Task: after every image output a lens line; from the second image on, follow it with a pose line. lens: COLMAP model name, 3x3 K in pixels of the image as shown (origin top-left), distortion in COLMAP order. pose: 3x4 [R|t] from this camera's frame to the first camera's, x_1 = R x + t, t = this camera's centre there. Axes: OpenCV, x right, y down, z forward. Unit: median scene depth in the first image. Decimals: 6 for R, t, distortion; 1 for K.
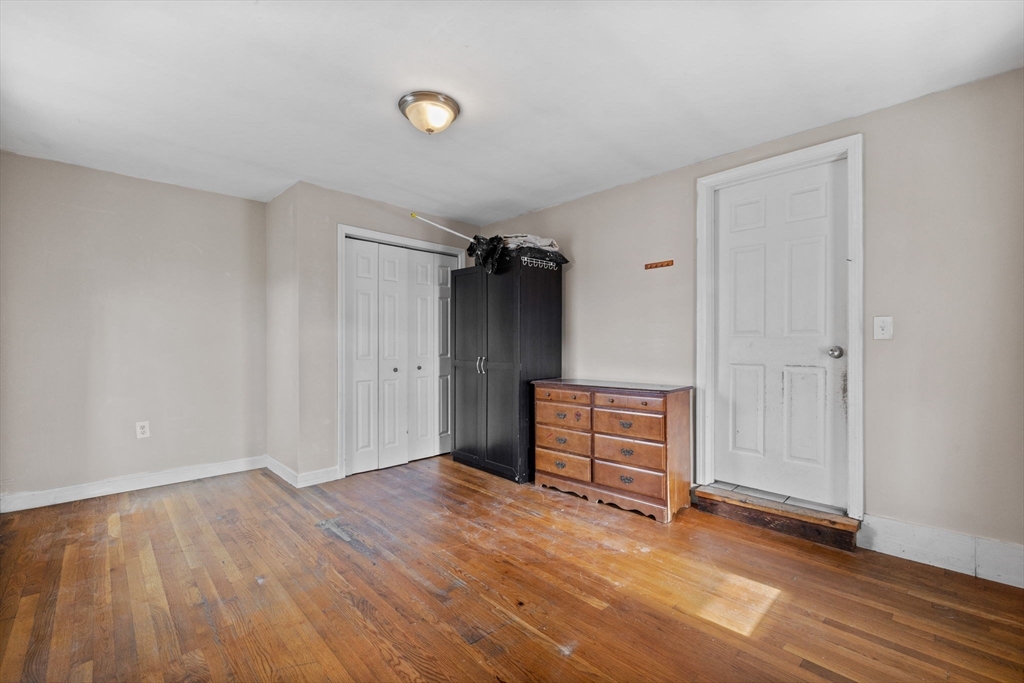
lens RADIAL K [[433.2, 0, 512.0], [0, 433.2, 341.5], [0, 0, 1]] dist [0.002059, 0.000135]
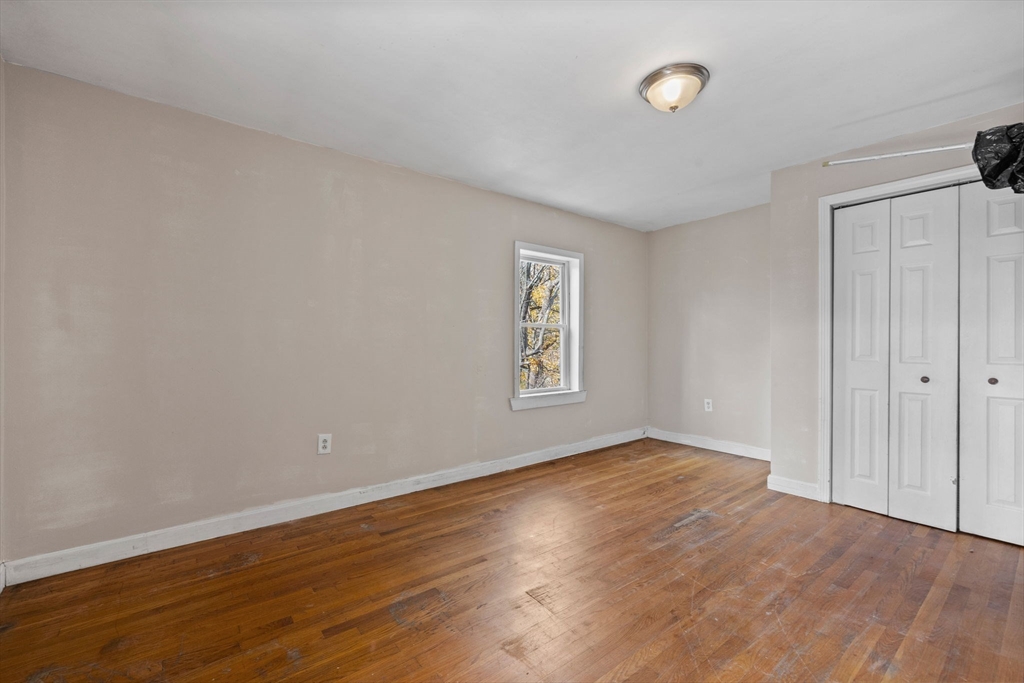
lens RADIAL K [[433.2, 0, 512.0], [0, 433.2, 341.5], [0, 0, 1]] dist [0.002059, 0.000135]
pose [[-0.101720, -0.000709, -0.994813, 0.595309], [0.009441, 0.999954, -0.001677, 0.003856], [0.994768, -0.009562, -0.101708, 0.588076]]
